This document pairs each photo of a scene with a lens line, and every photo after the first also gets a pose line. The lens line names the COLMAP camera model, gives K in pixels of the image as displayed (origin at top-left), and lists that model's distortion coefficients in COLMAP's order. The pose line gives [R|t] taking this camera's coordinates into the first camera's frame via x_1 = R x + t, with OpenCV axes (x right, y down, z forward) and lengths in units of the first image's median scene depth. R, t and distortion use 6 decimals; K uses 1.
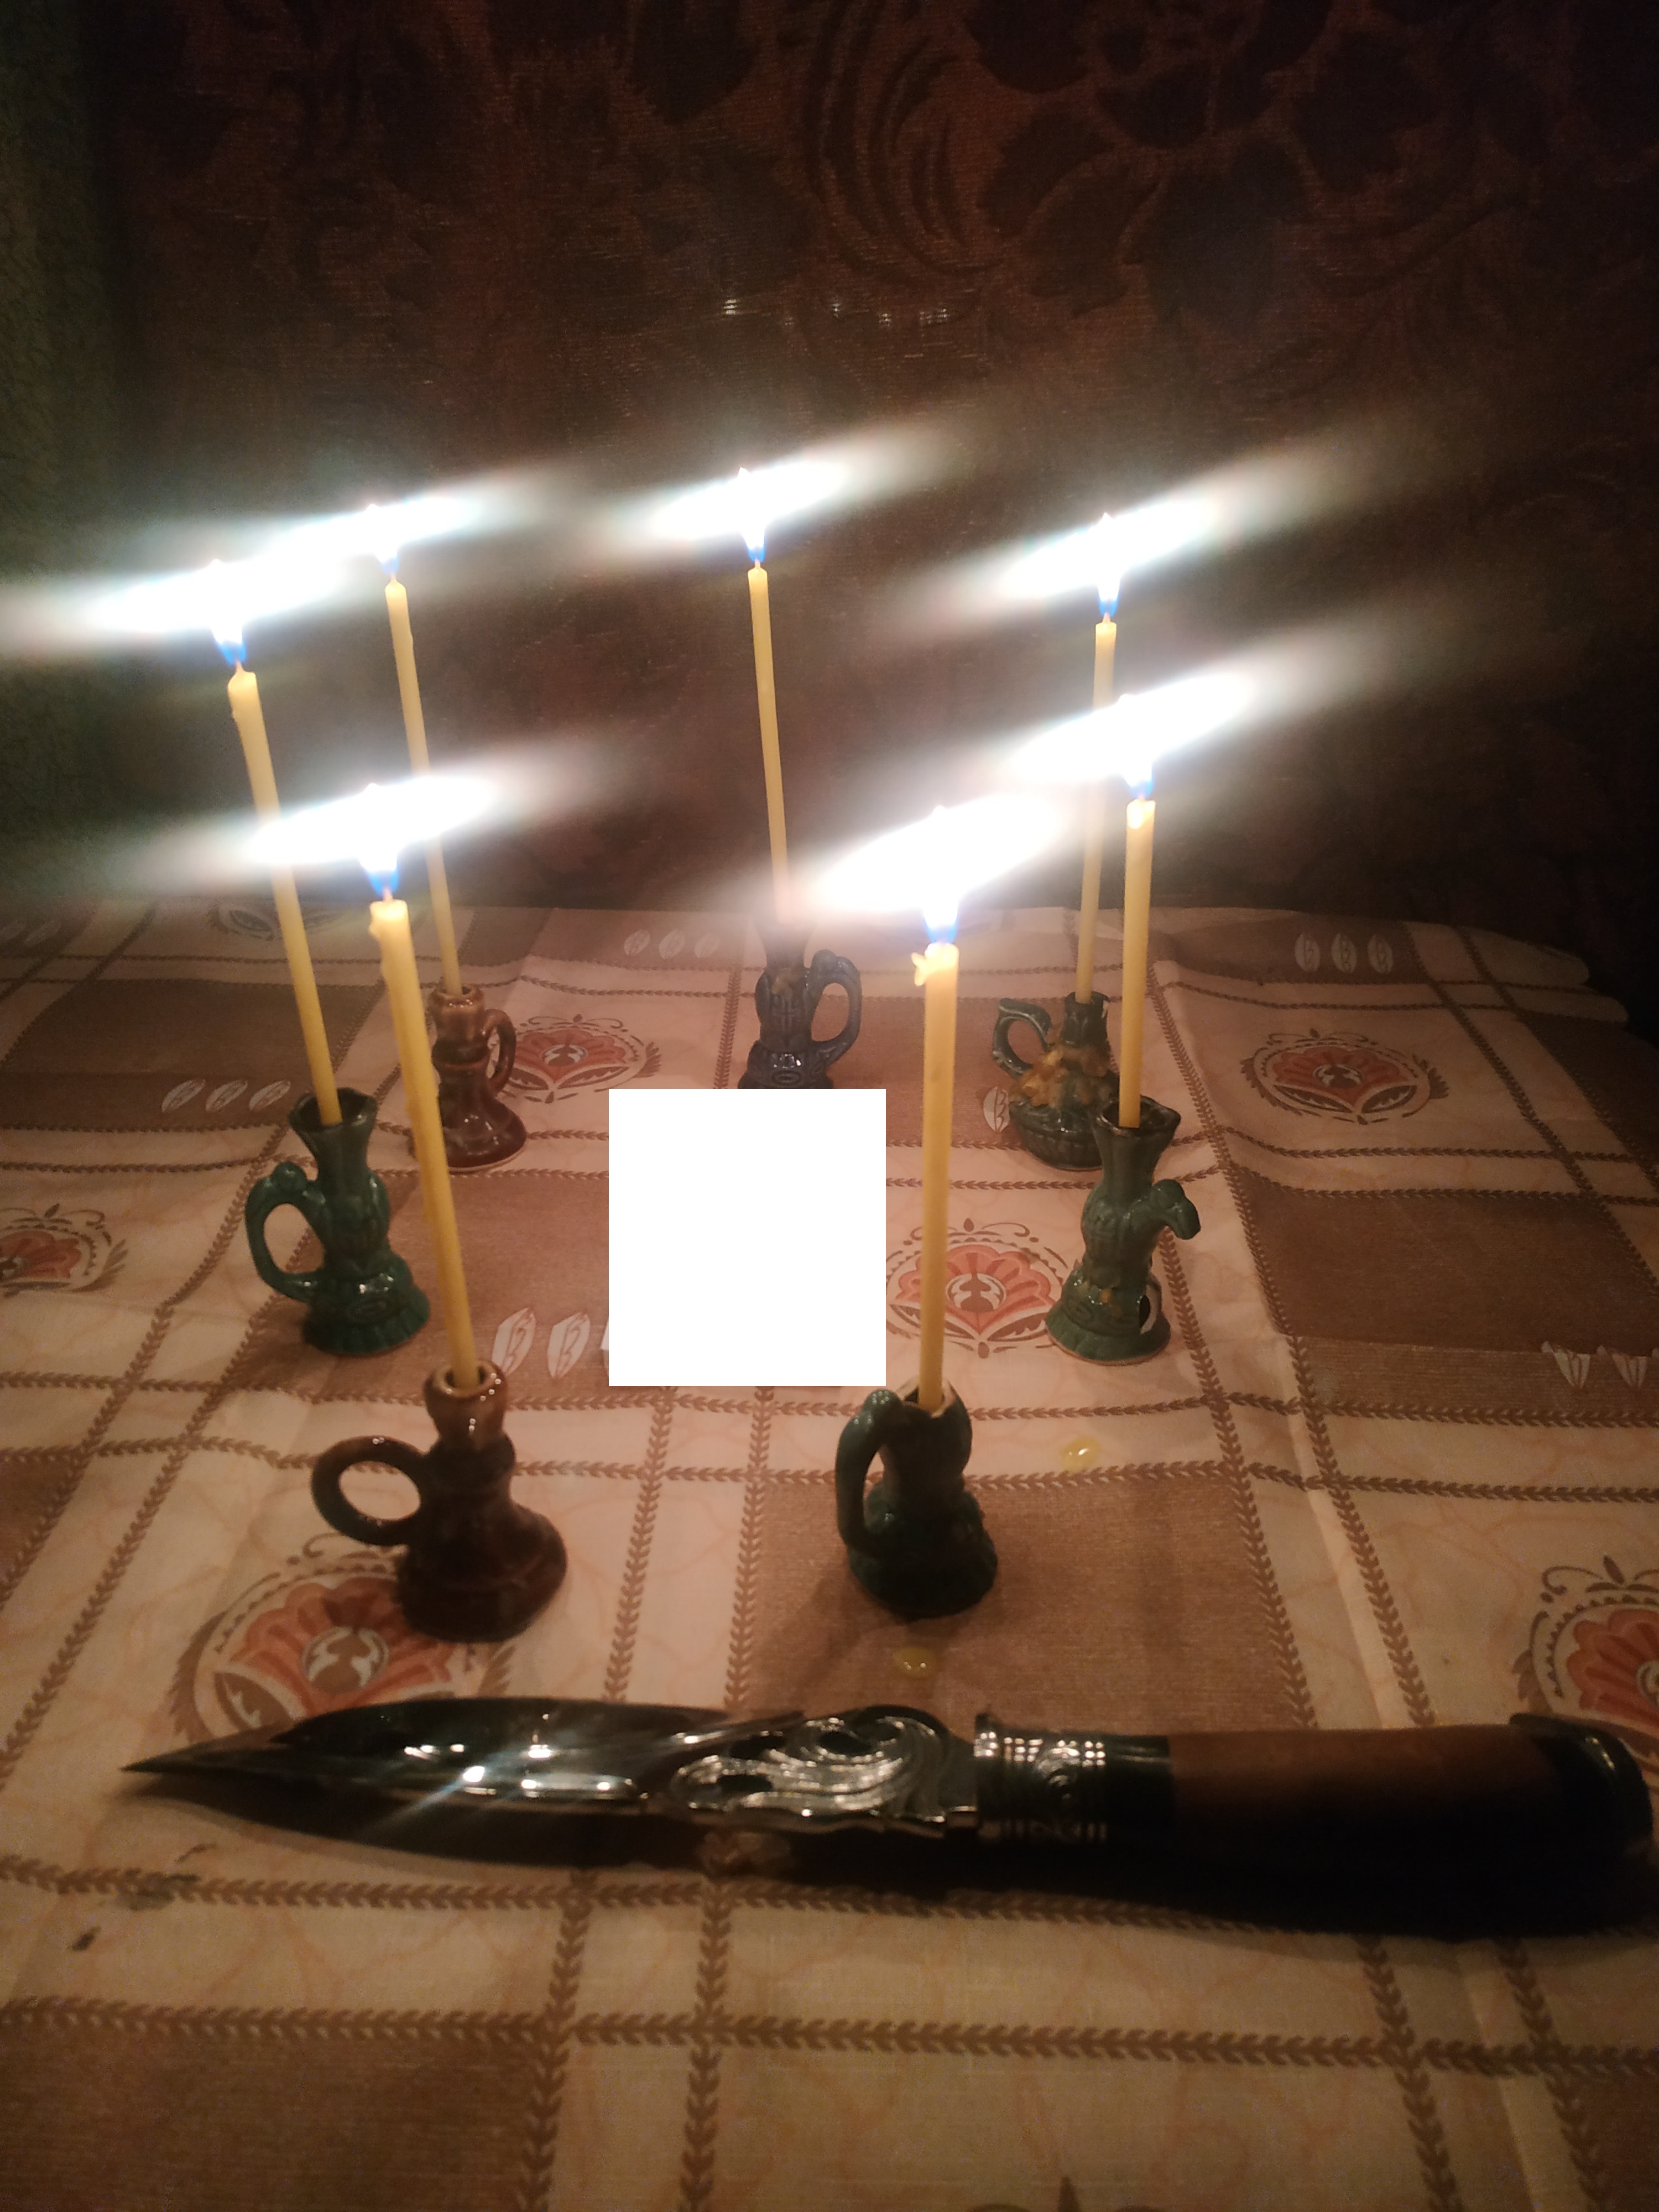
lens RADIAL K [[1562.4, 0, 818.0], [0, 1562.4, 1104.6], [0, 0, 1]] dist [0.031881, -0.065136]
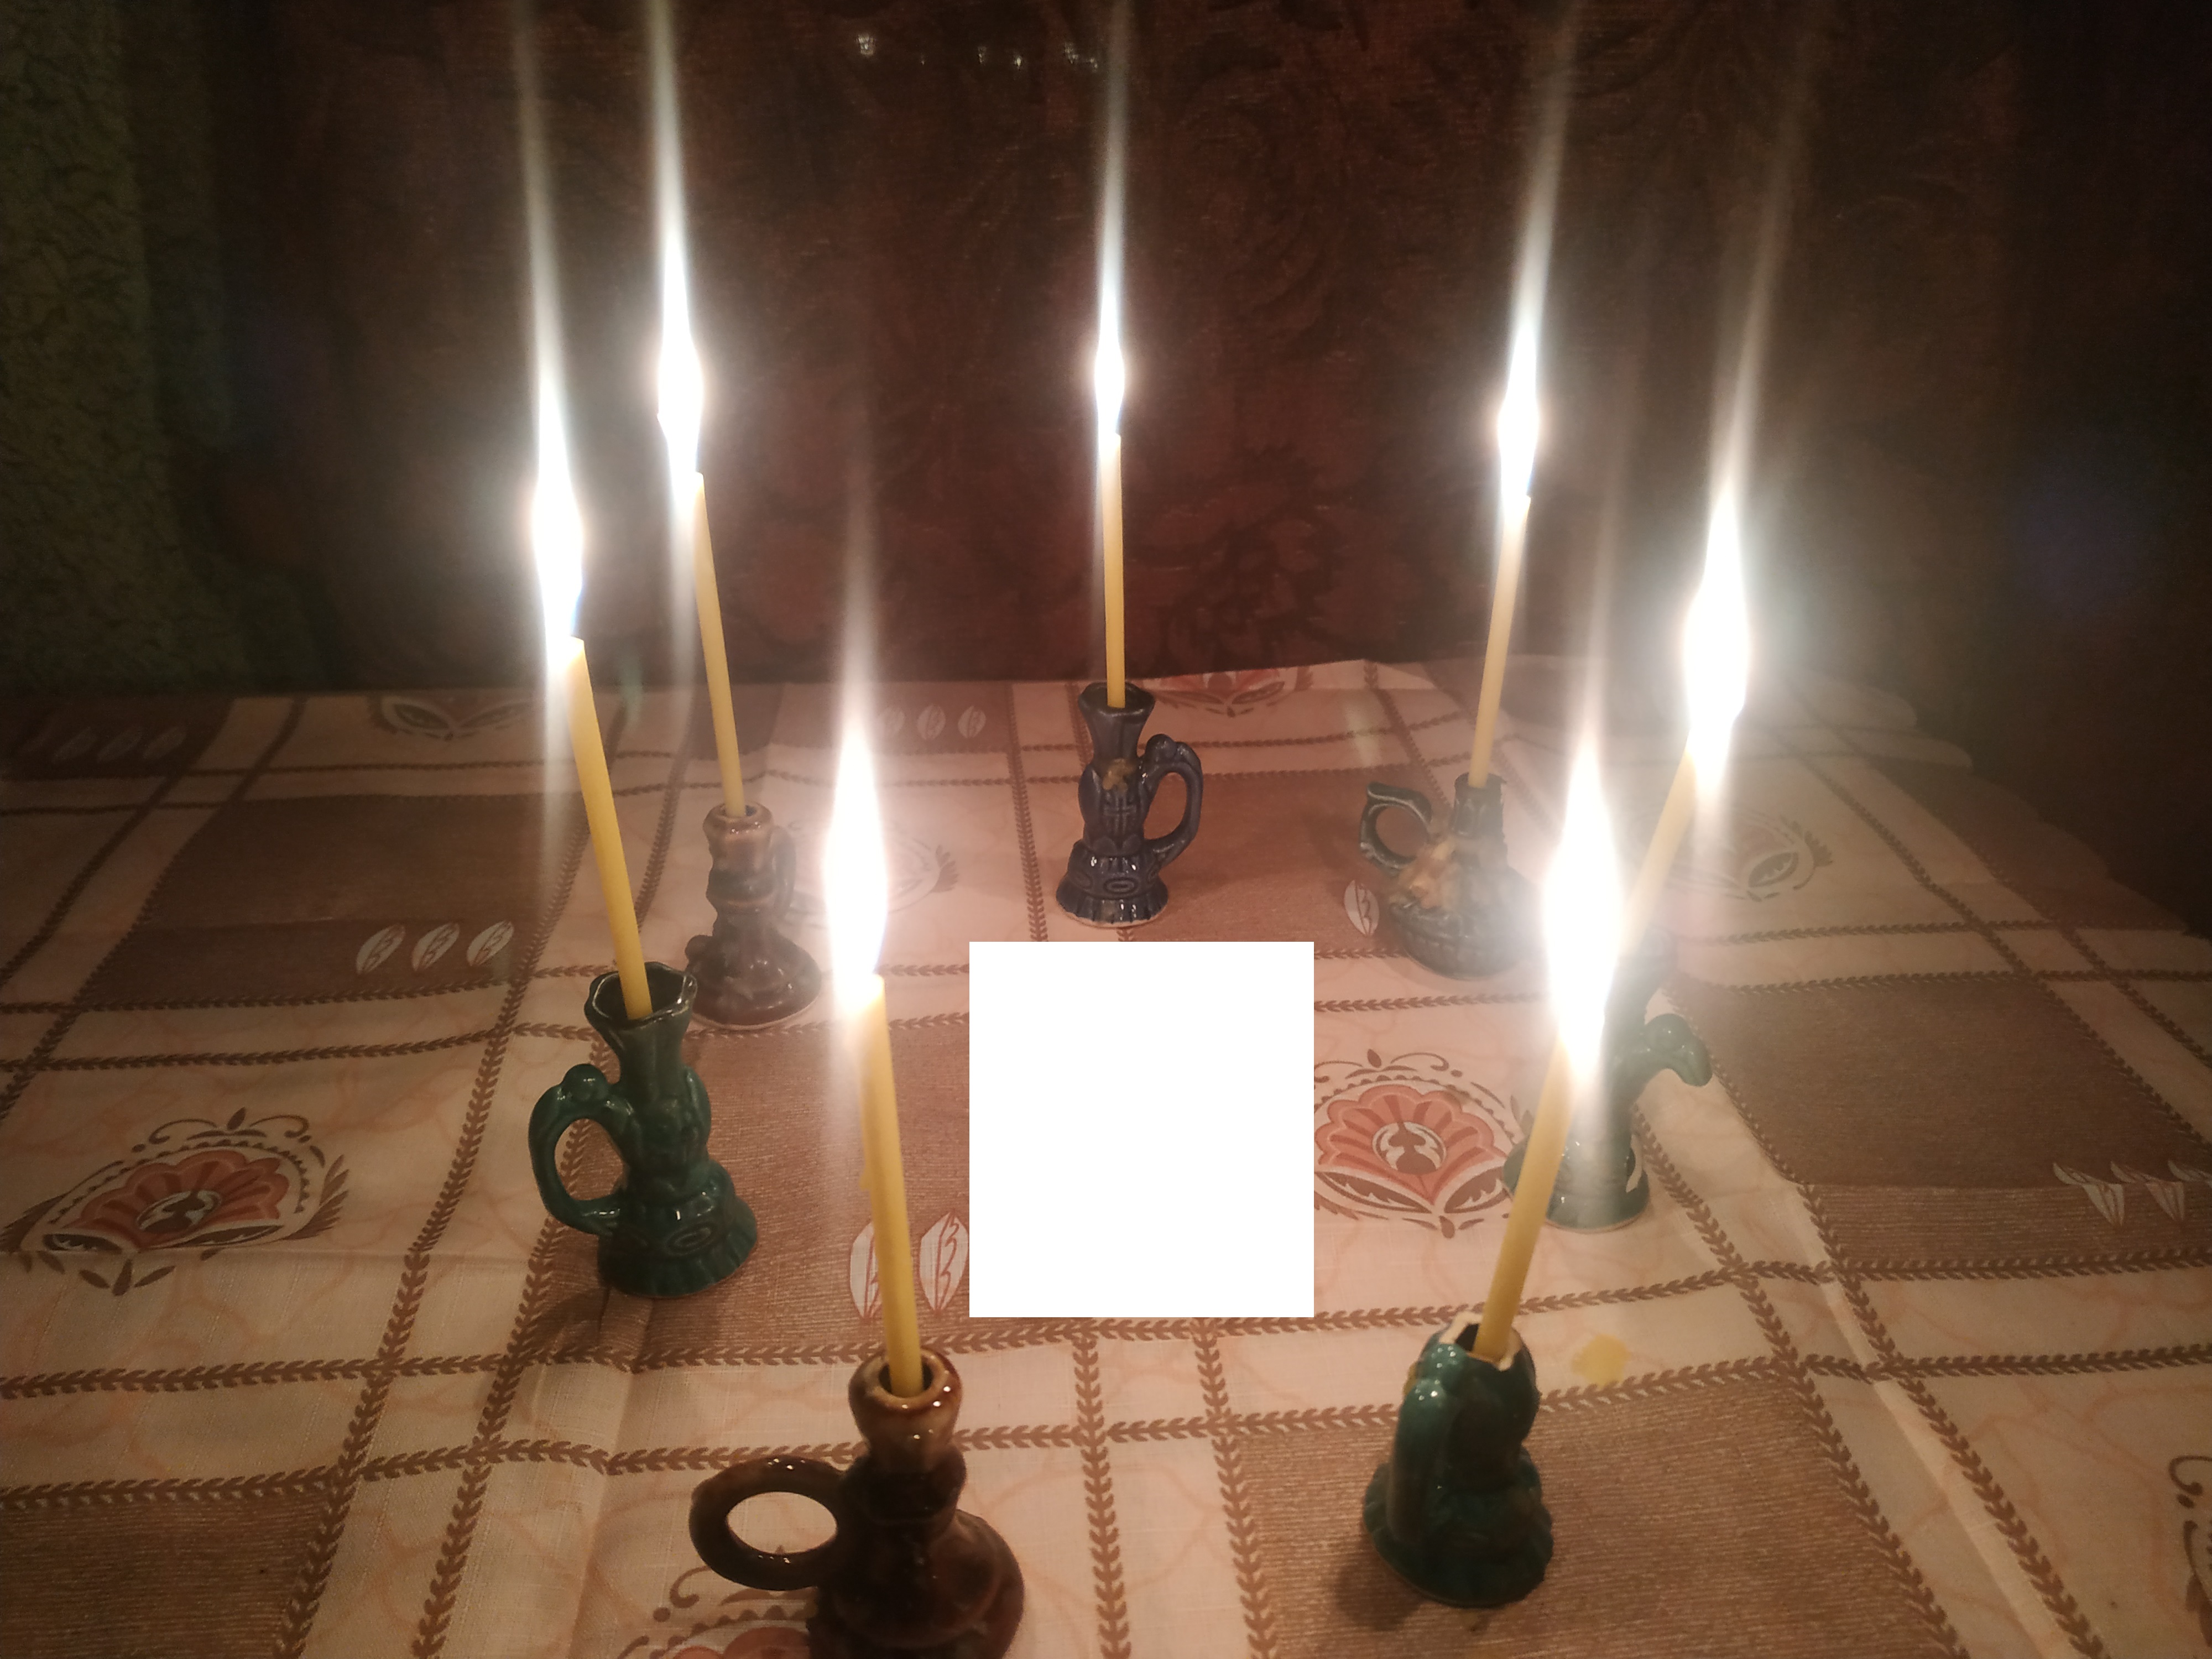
lens RADIAL K [[1586.0, 0, 1106.0], [0, 1586.0, 829.5], [0, 0, 1]] dist [0.009250, -0.034782]
pose [[0.991911, -0.052436, 0.115601, -0.167077], [0.051990, 0.998624, 0.006873, -0.072317], [-0.115803, -0.000808, 0.993272, 0.190401]]
